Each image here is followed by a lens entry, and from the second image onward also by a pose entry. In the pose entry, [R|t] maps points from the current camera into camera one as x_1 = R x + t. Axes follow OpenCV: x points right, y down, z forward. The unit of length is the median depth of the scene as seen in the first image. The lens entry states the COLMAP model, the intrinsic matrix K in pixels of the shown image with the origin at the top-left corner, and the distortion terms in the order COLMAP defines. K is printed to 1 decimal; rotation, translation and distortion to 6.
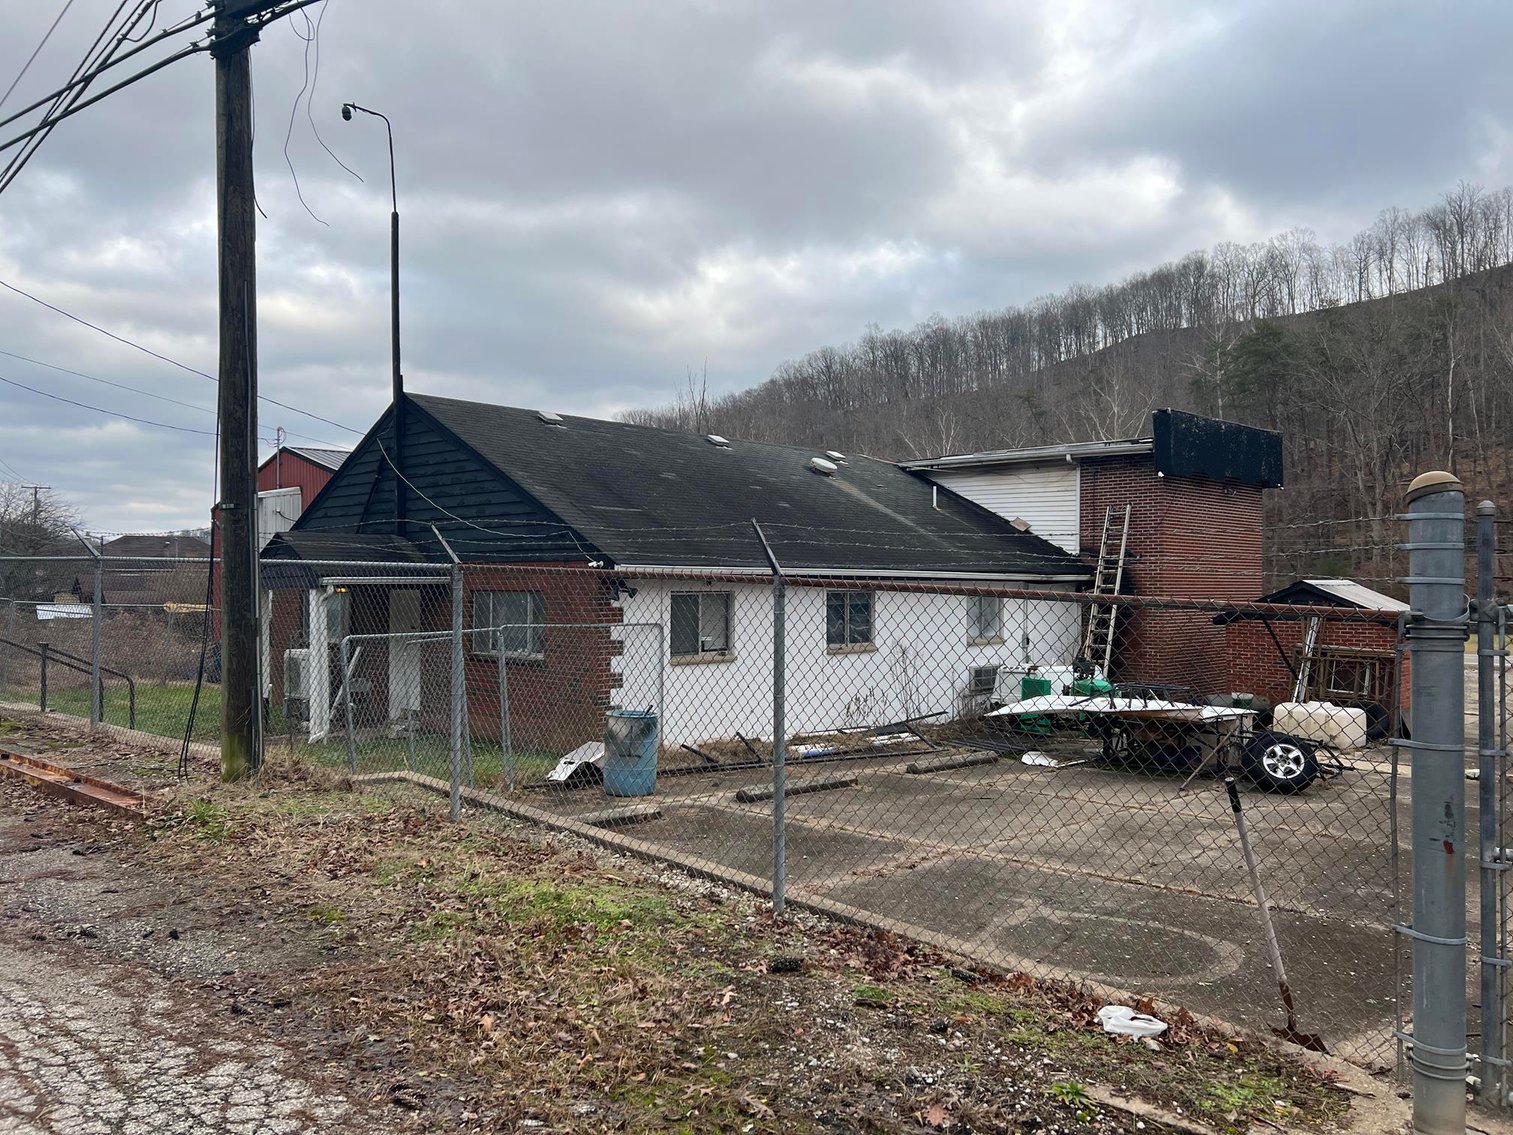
lens RADIAL K [[1129.7, 0, 751.3], [0, 1129.7, 582.2], [0, 0, 1]] dist [0.059040, -0.063939]
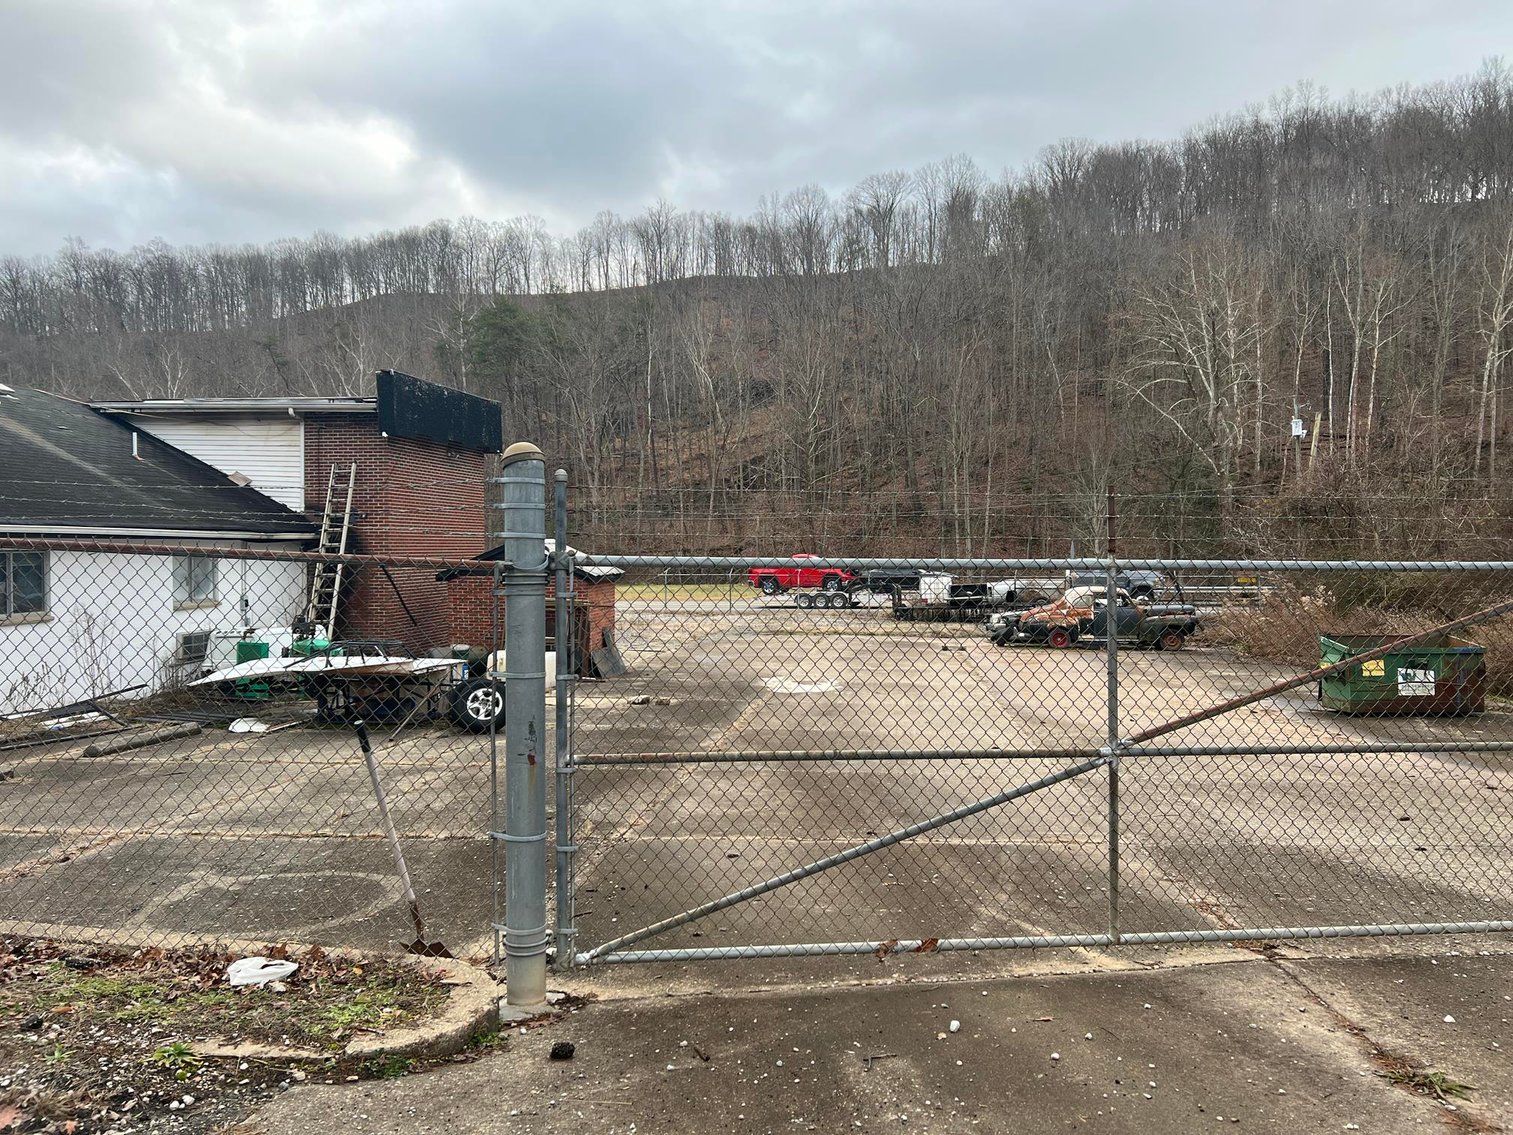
lens RADIAL K [[1129.7, 0, 760.8], [0, 1129.7, 570.7], [0, 0, 1]] dist [0.059040, -0.063939]
pose [[0.801283, -0.015642, 0.598081, 0.023557], [0.000456, 0.999674, 0.025535, 0.001236], [-0.598286, -0.020188, 0.801028, -0.019665]]
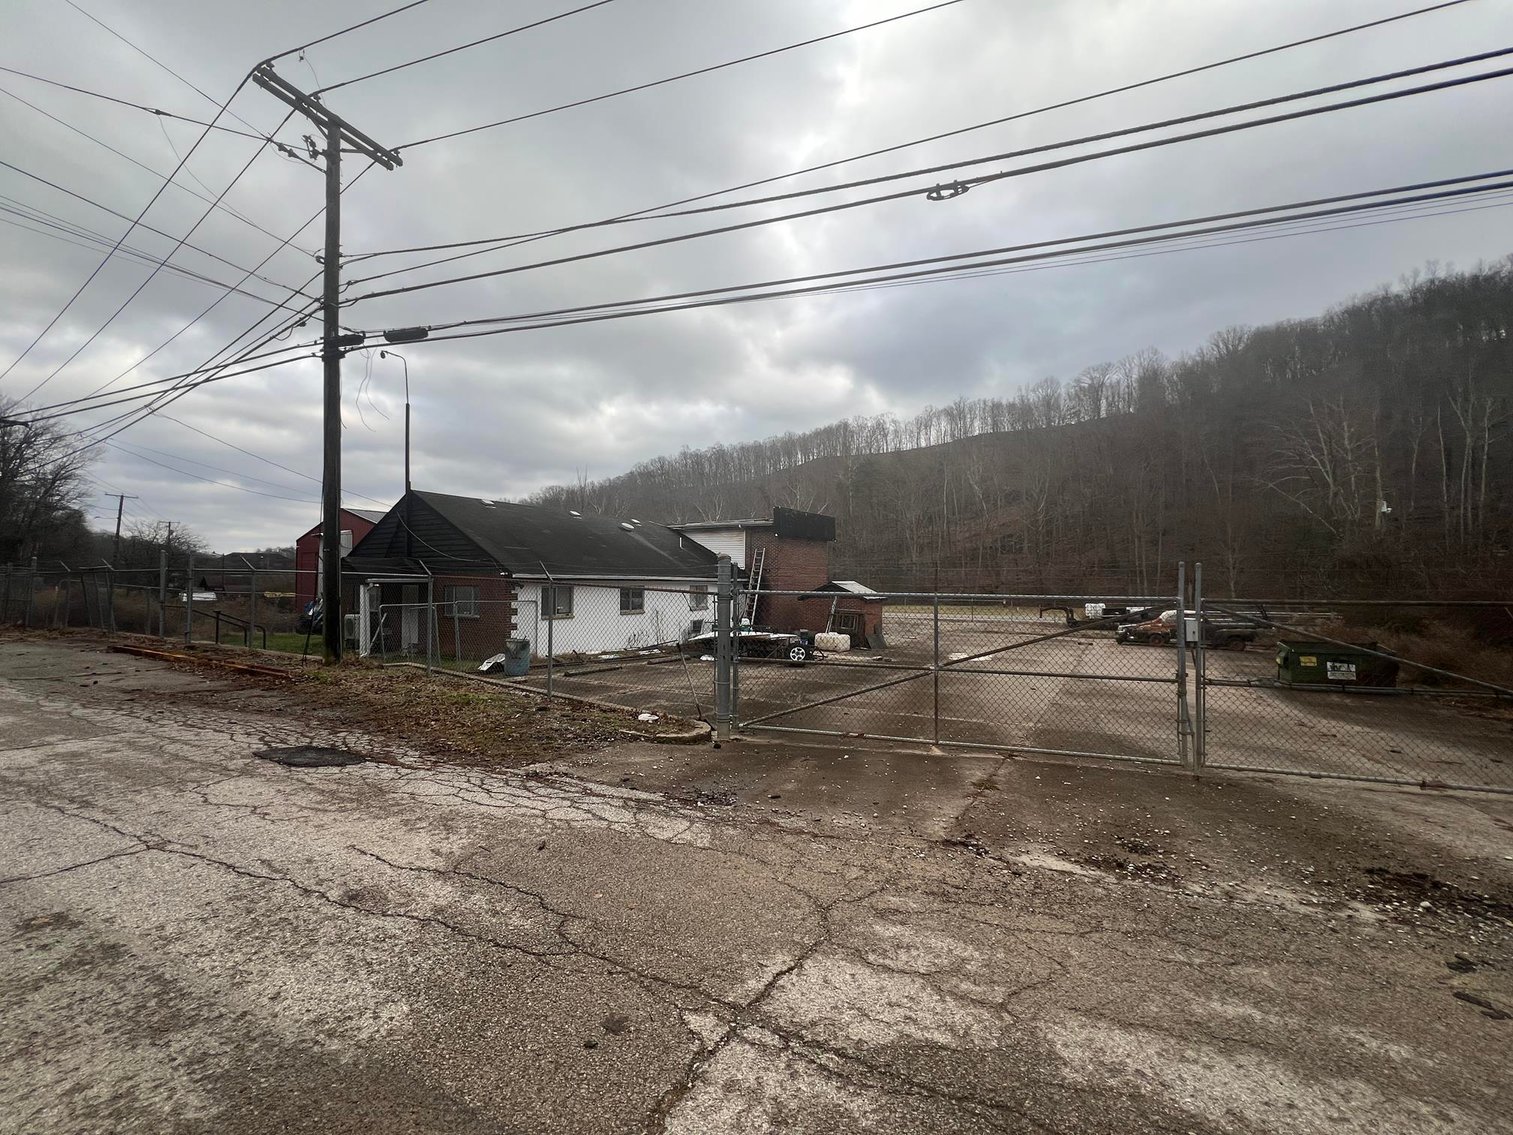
lens RADIAL K [[603.8, 0, 755.7], [0, 603.8, 574.8], [0, 0, 1]] dist [-0.004490, 0.000608]
pose [[0.976216, 0.004856, 0.216745, 0.068713], [-0.002630, 0.999941, -0.010555, -0.001962], [-0.216783, 0.009734, 0.976171, -0.203691]]
